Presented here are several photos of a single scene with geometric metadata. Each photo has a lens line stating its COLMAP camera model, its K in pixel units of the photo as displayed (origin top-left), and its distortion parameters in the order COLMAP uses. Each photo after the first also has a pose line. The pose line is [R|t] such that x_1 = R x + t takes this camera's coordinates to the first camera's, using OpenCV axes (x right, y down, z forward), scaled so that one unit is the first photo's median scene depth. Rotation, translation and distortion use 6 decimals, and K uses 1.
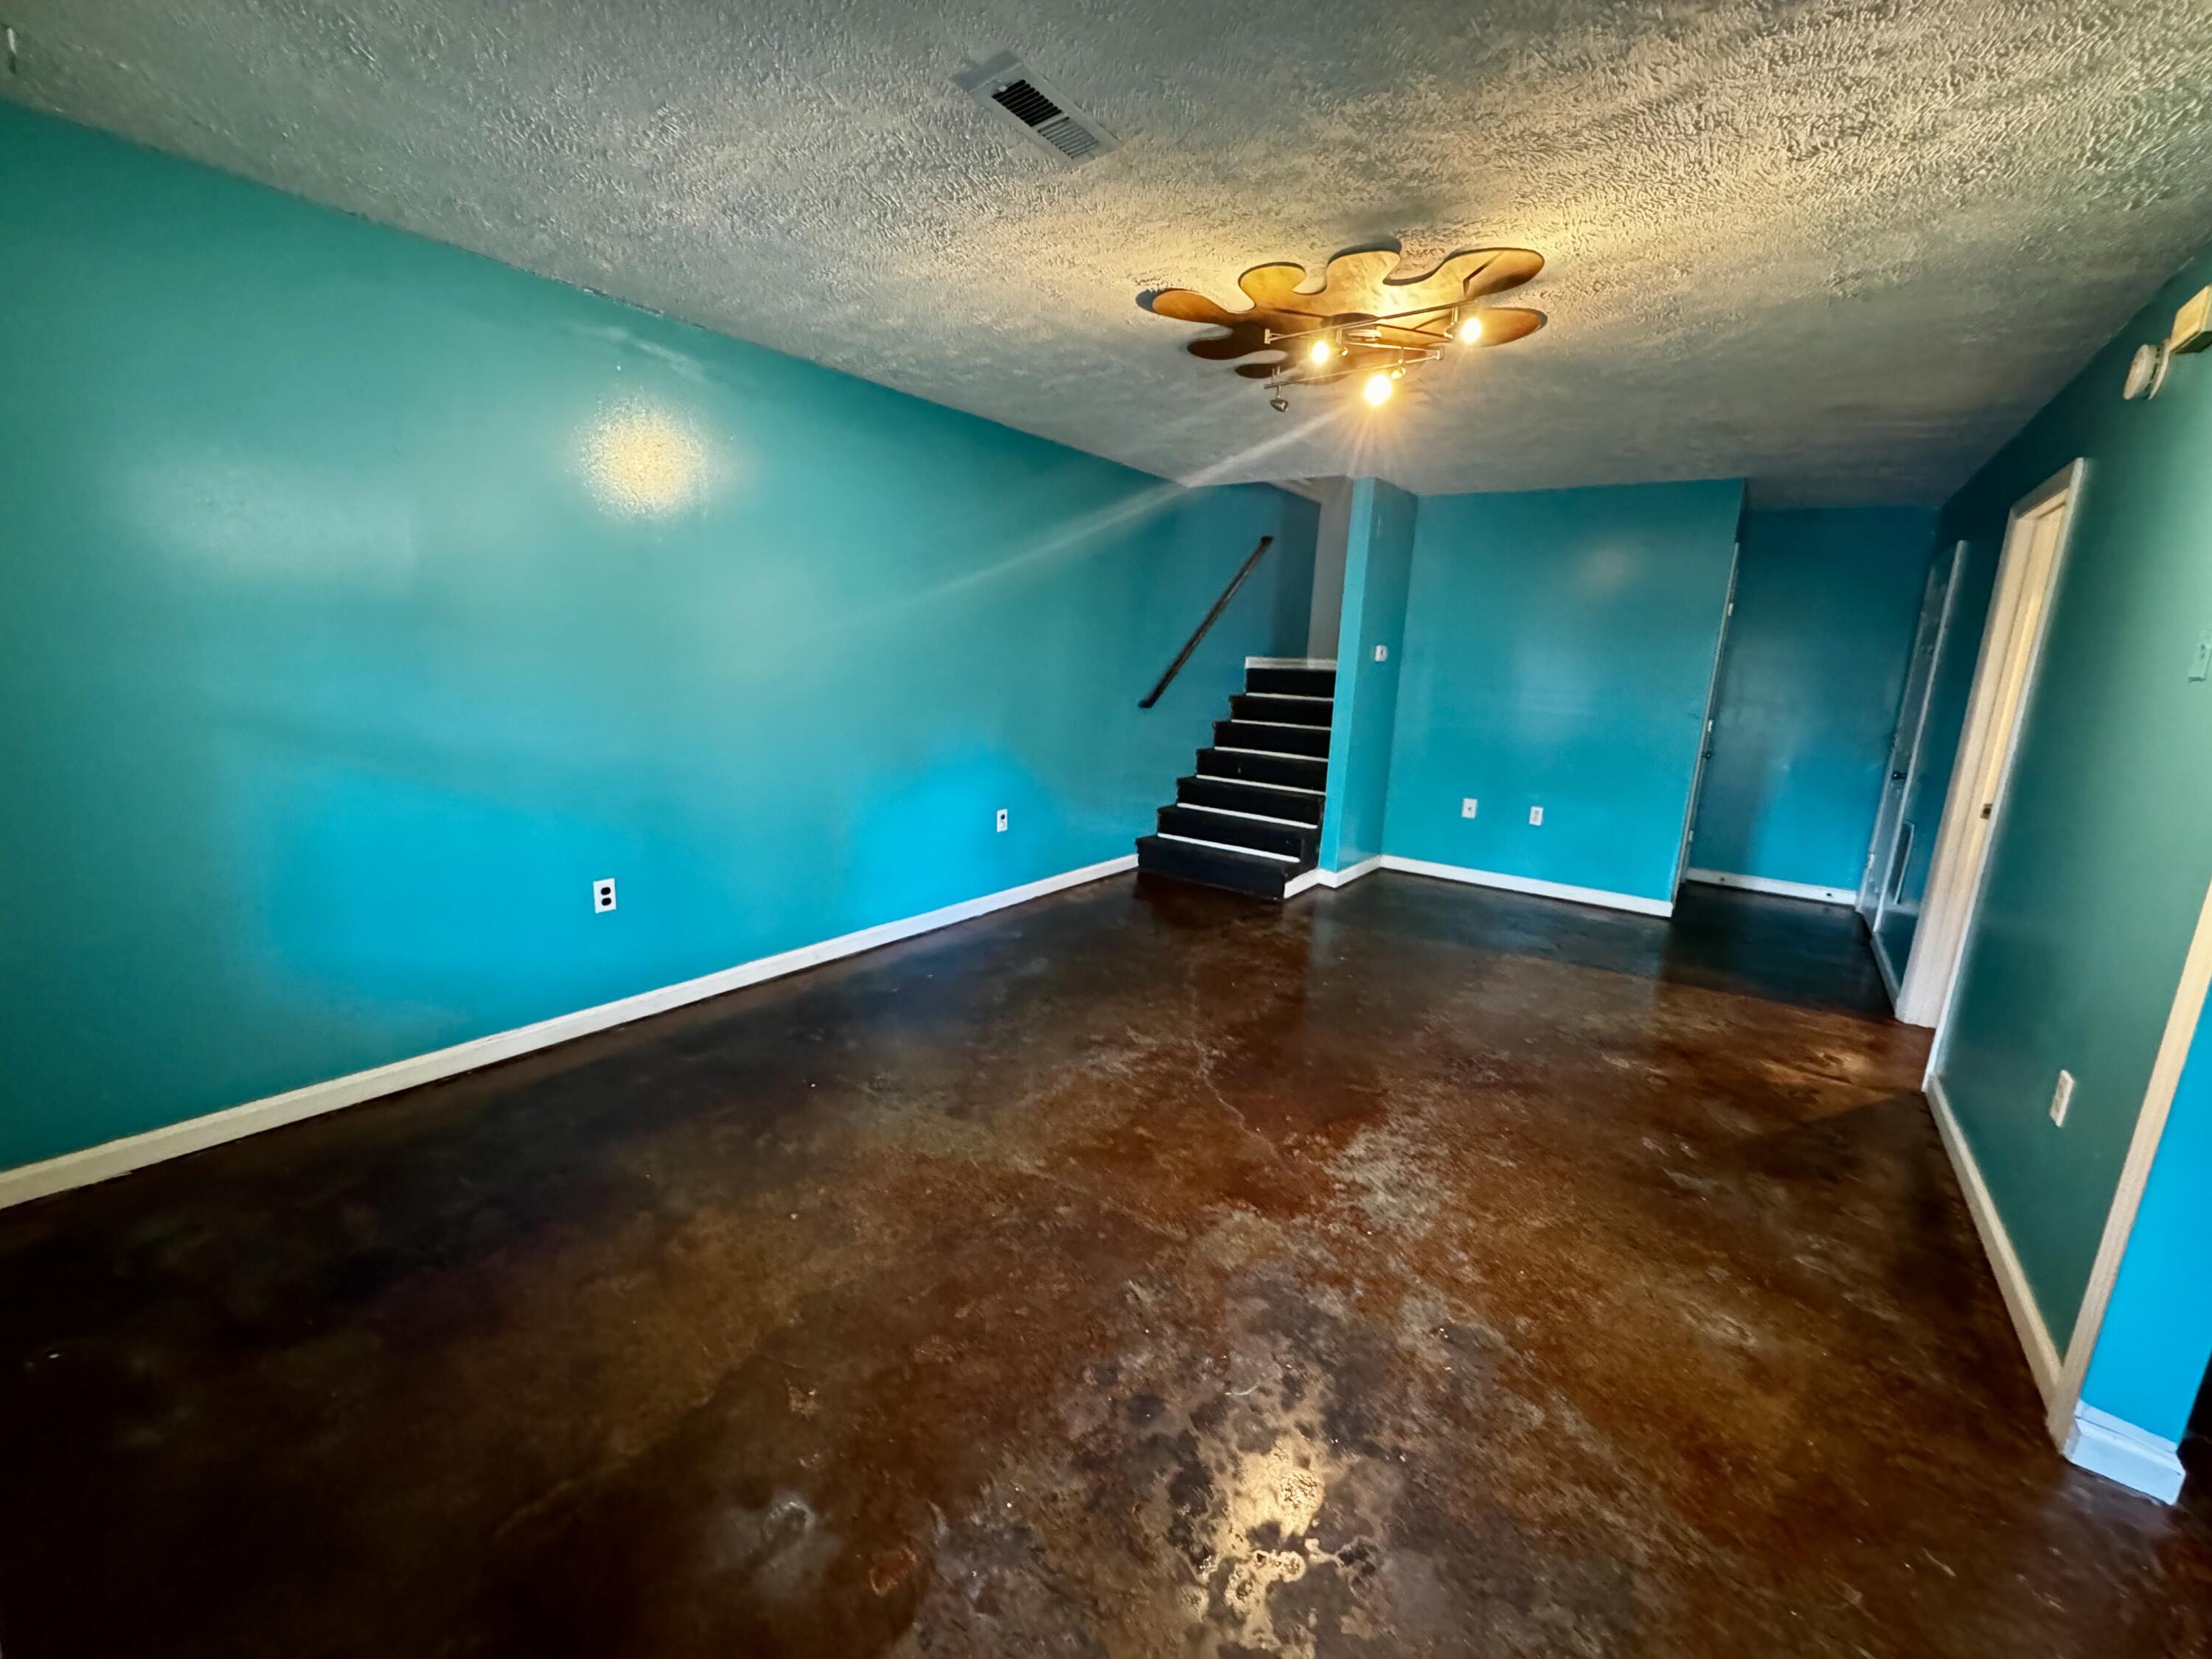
lens RADIAL K [[883.6, 0, 1097.0], [0, 883.6, 833.1], [0, 0, 1]] dist [-0.002502, -0.000267]
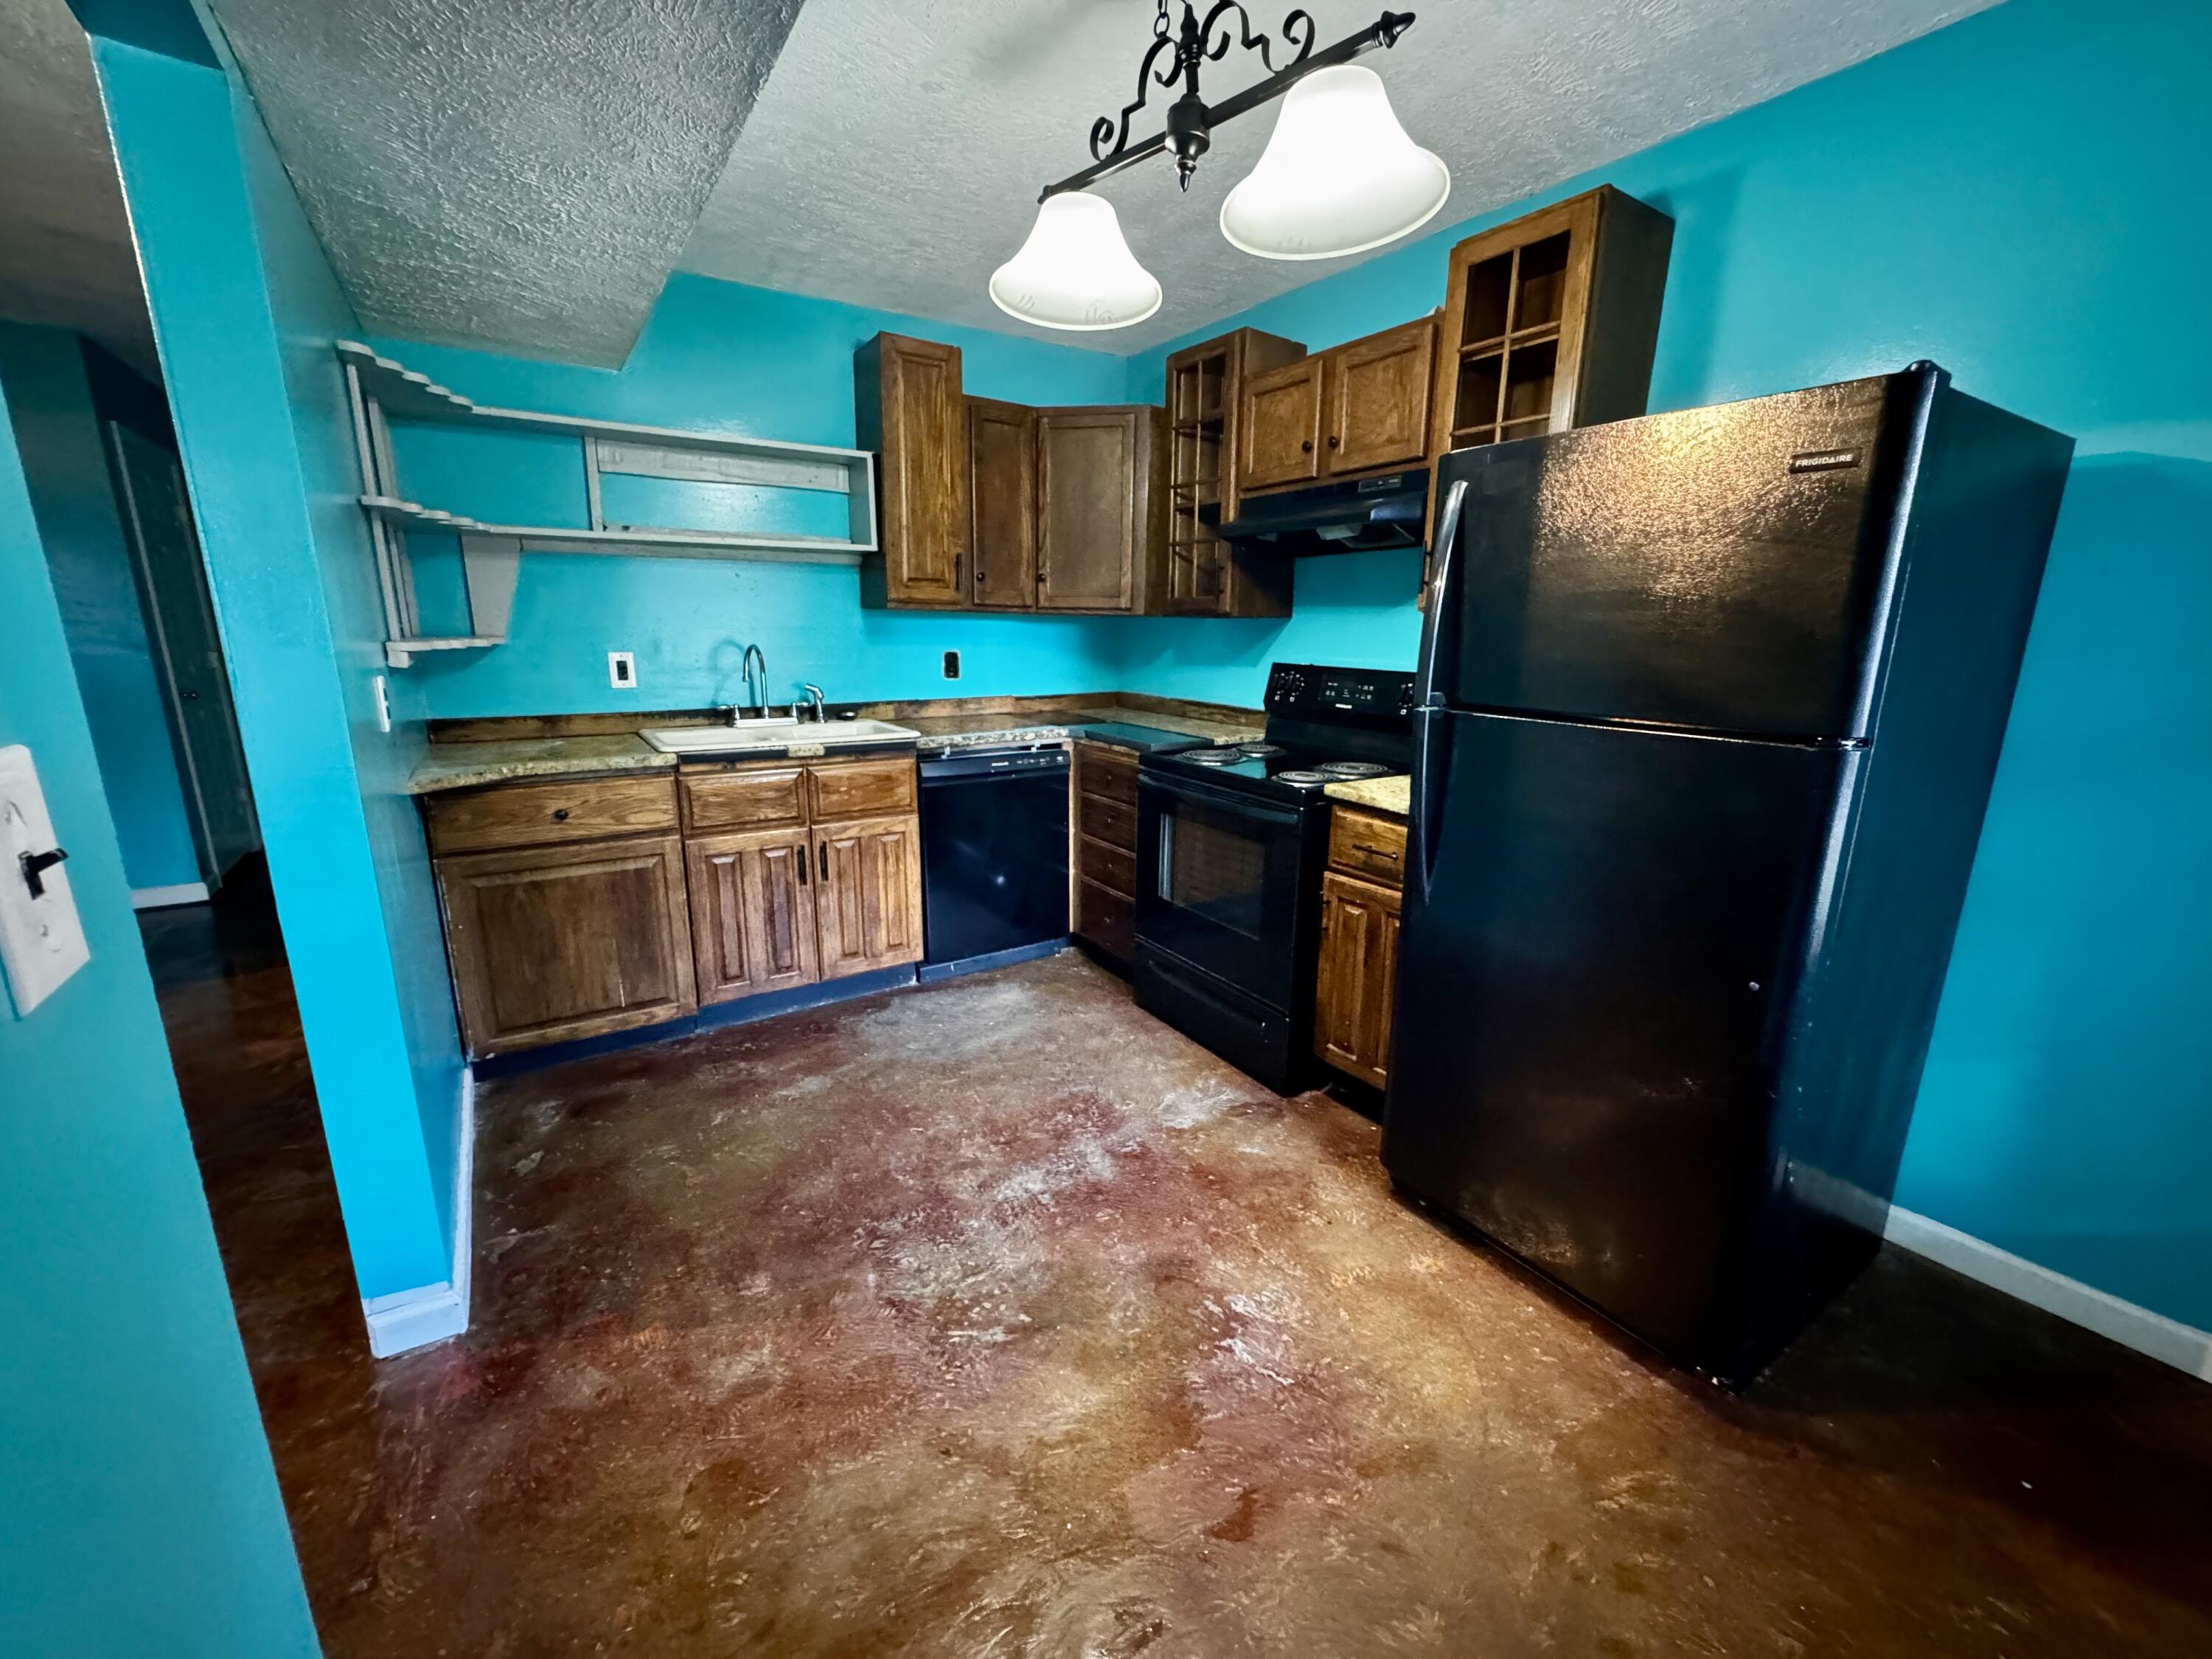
lens RADIAL K [[883.6, 0, 1096.6], [0, 883.6, 817.9], [0, 0, 1]] dist [-0.002502, -0.000267]
pose [[0.331145, -0.241046, 0.912272, 0.426742], [0.196654, 0.963220, 0.183125, 0.078382], [-0.922860, 0.118761, 0.366368, -0.111747]]
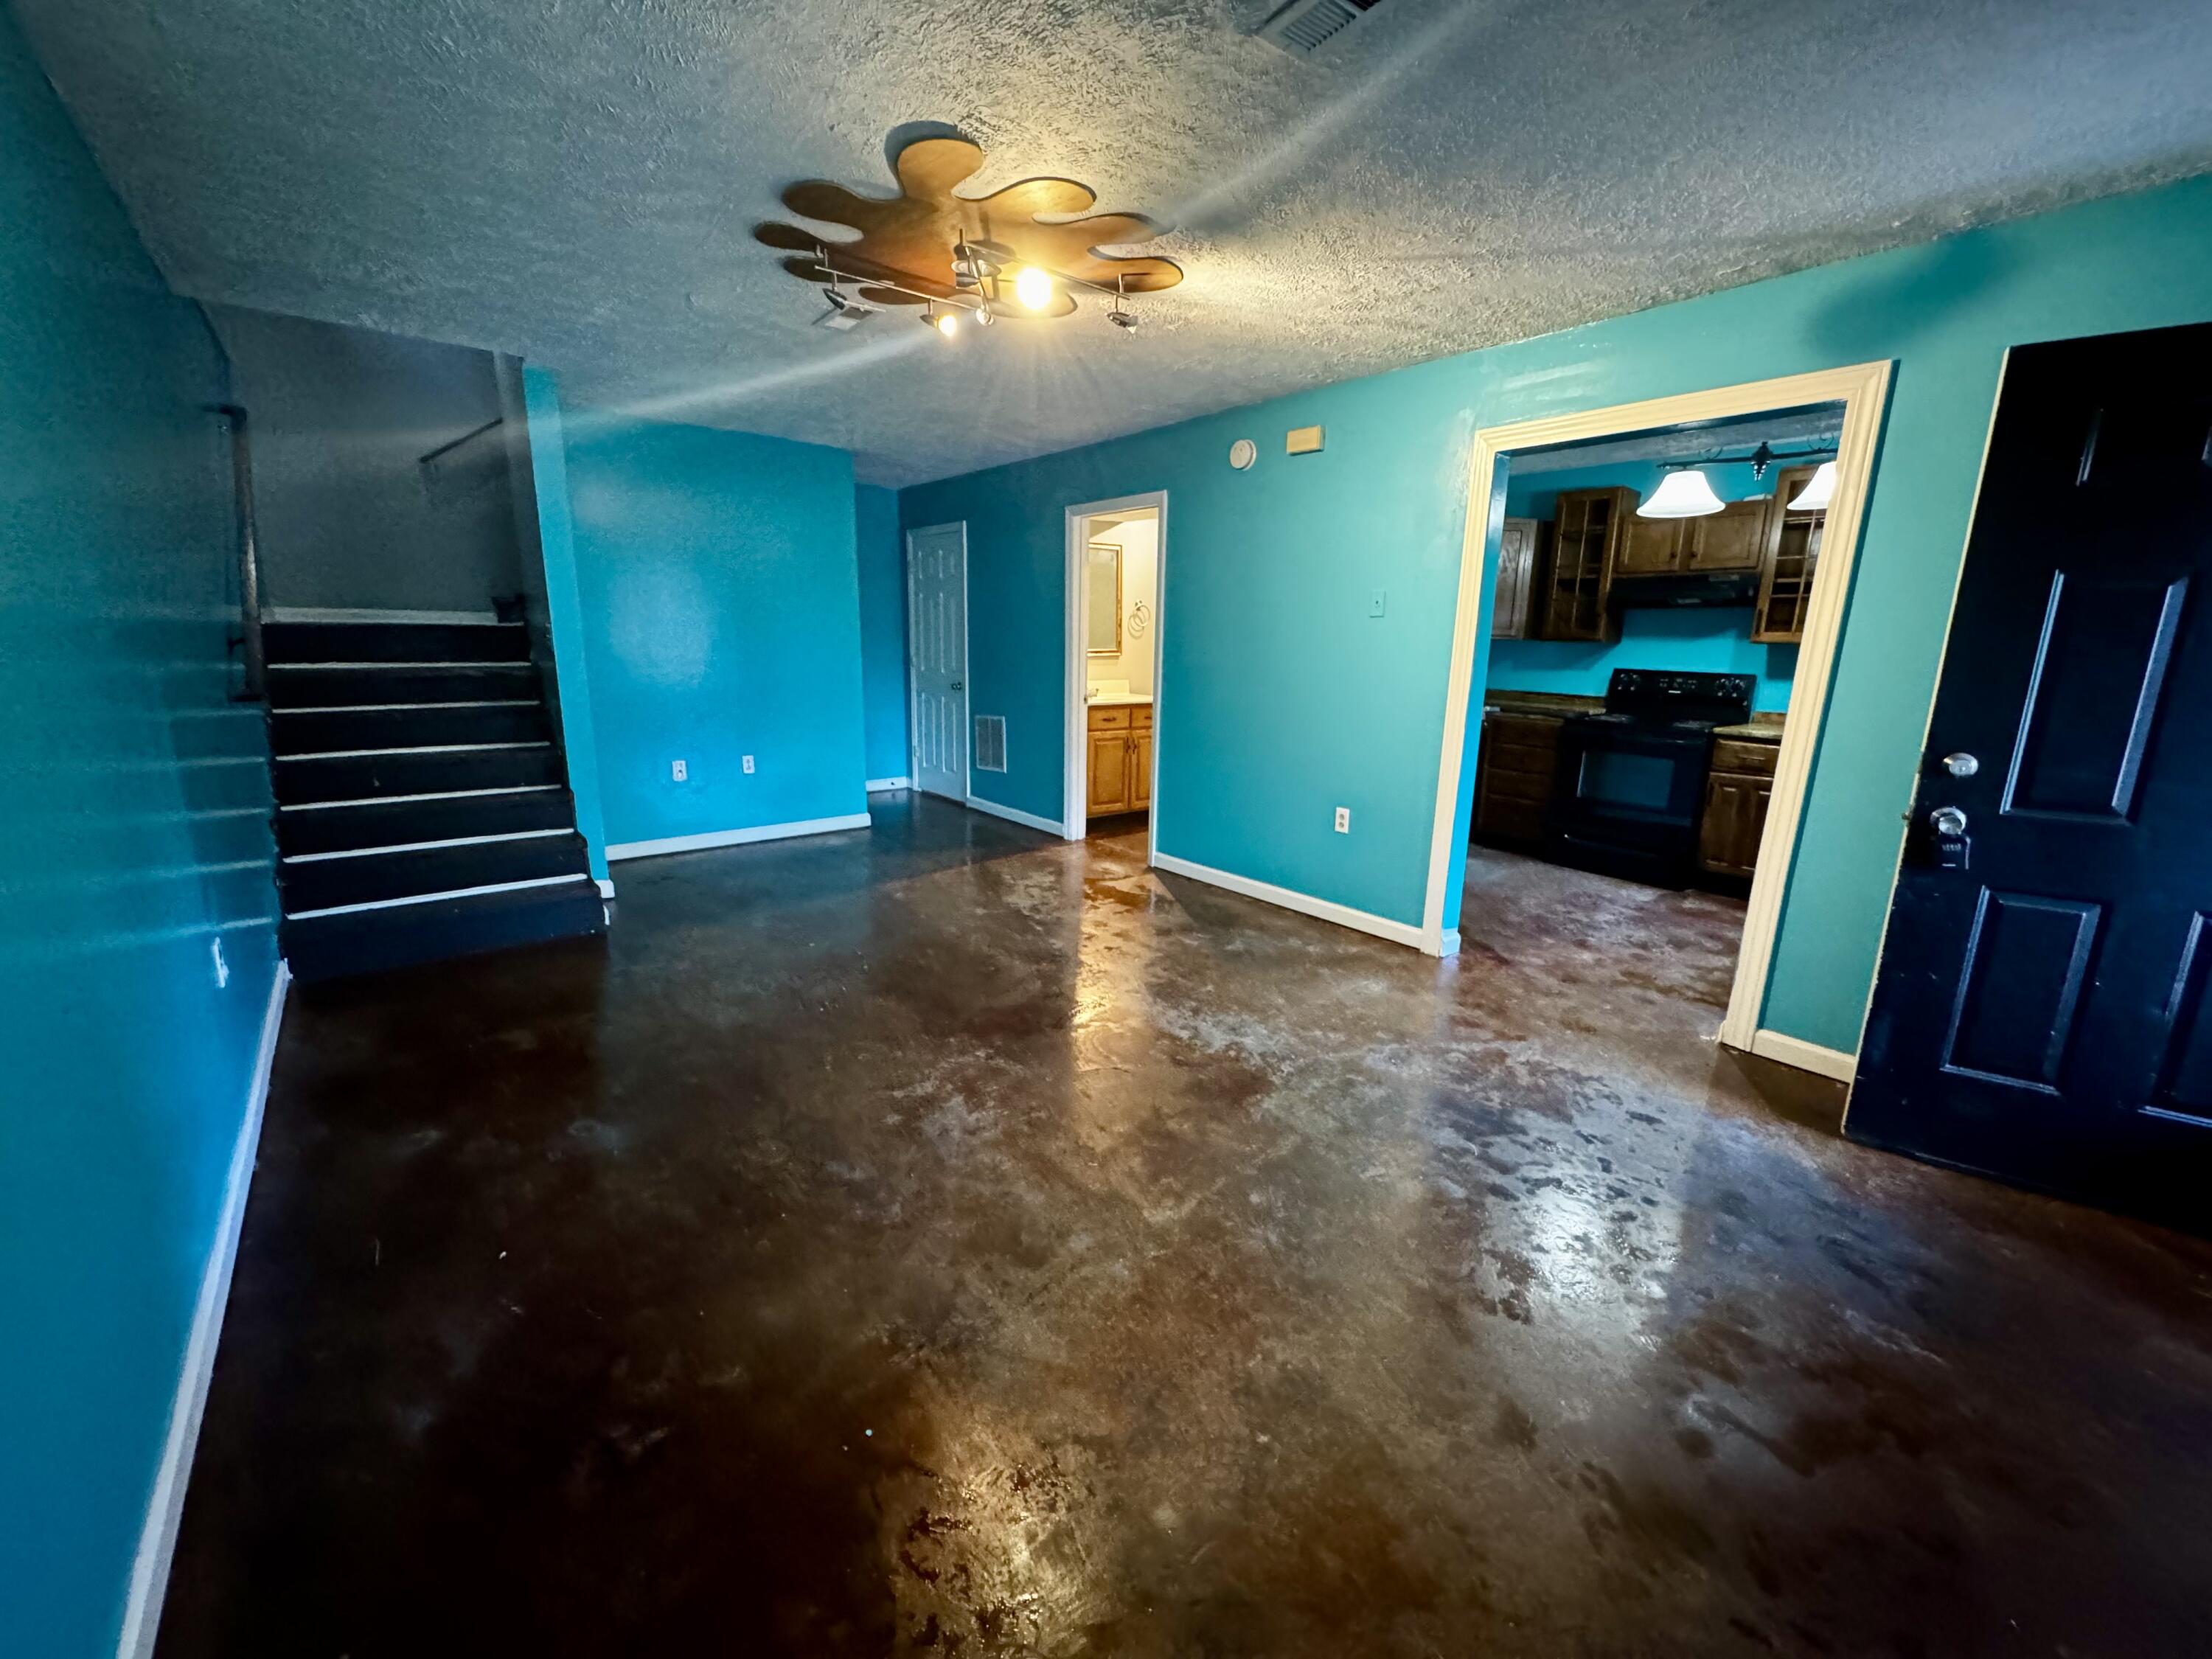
lens RADIAL K [[883.6, 0, 1109.5], [0, 883.6, 833.8], [0, 0, 1]] dist [-0.002502, -0.000267]
pose [[0.232735, -0.251564, 0.939441, -0.845174], [0.189098, 0.959236, 0.210018, -0.178301], [-0.953979, 0.128768, 0.270818, 0.810050]]
